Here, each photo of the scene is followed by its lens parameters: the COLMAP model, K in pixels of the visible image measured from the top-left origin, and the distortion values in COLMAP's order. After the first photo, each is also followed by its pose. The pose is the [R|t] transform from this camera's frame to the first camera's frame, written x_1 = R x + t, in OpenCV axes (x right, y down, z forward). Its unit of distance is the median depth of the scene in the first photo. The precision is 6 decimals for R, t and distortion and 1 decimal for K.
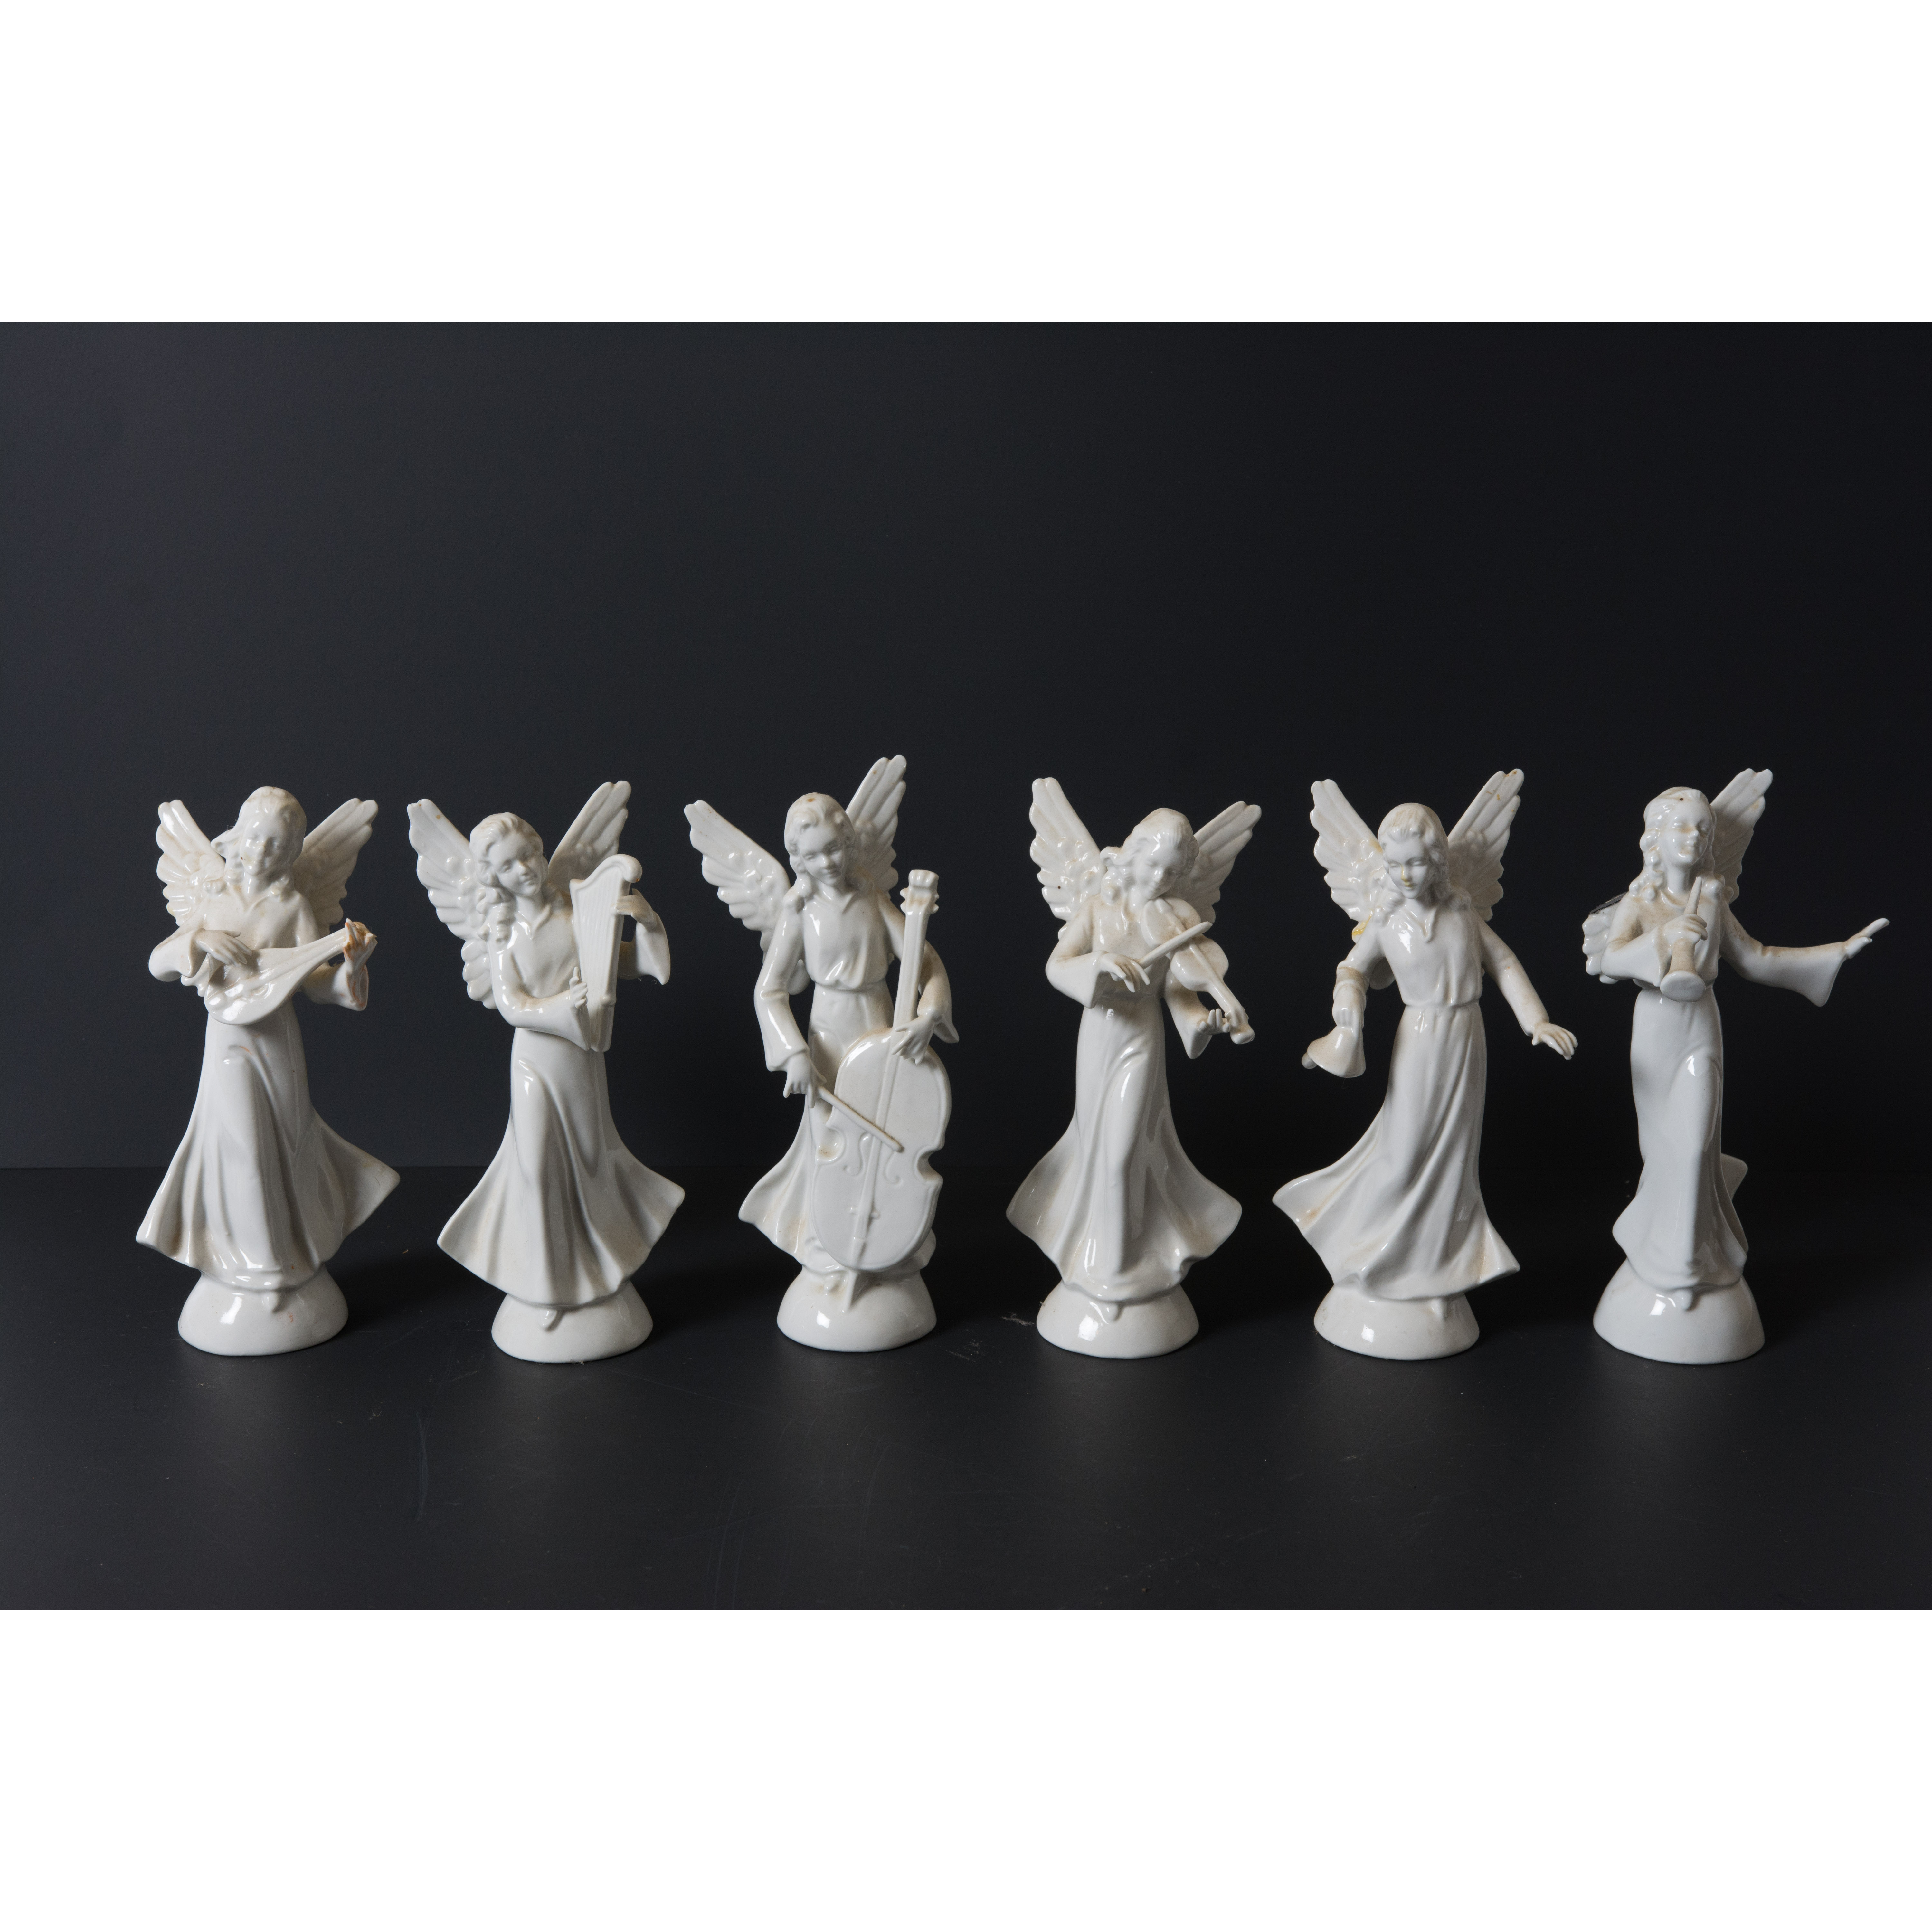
lens RADIAL K [[2631.2, 0, 966.0], [0, 2631.2, 966.0], [0, 0, 1]] dist [-0.021774, -0.025551]
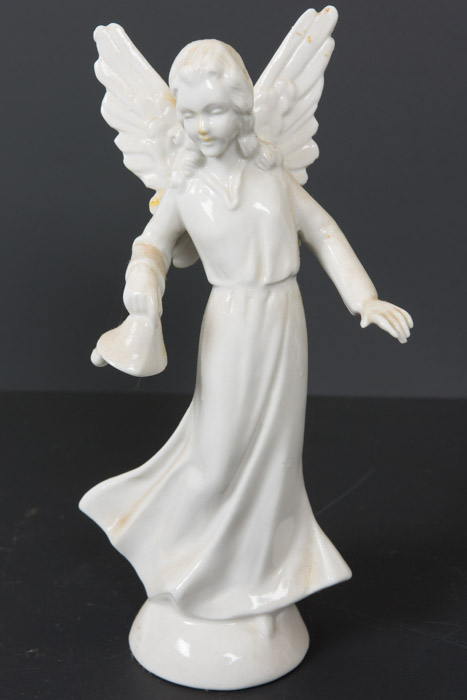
lens RADIAL K [[1276.5, 0, 233.5], [0, 1276.5, 350.0], [0, 0, 1]] dist [0.048309, 0.005635]
pose [[0.987637, -0.051839, 0.147940, 0.110977], [0.039978, 0.995826, 0.082053, 0.001989], [-0.151576, -0.075124, 0.985587, 0.585491]]
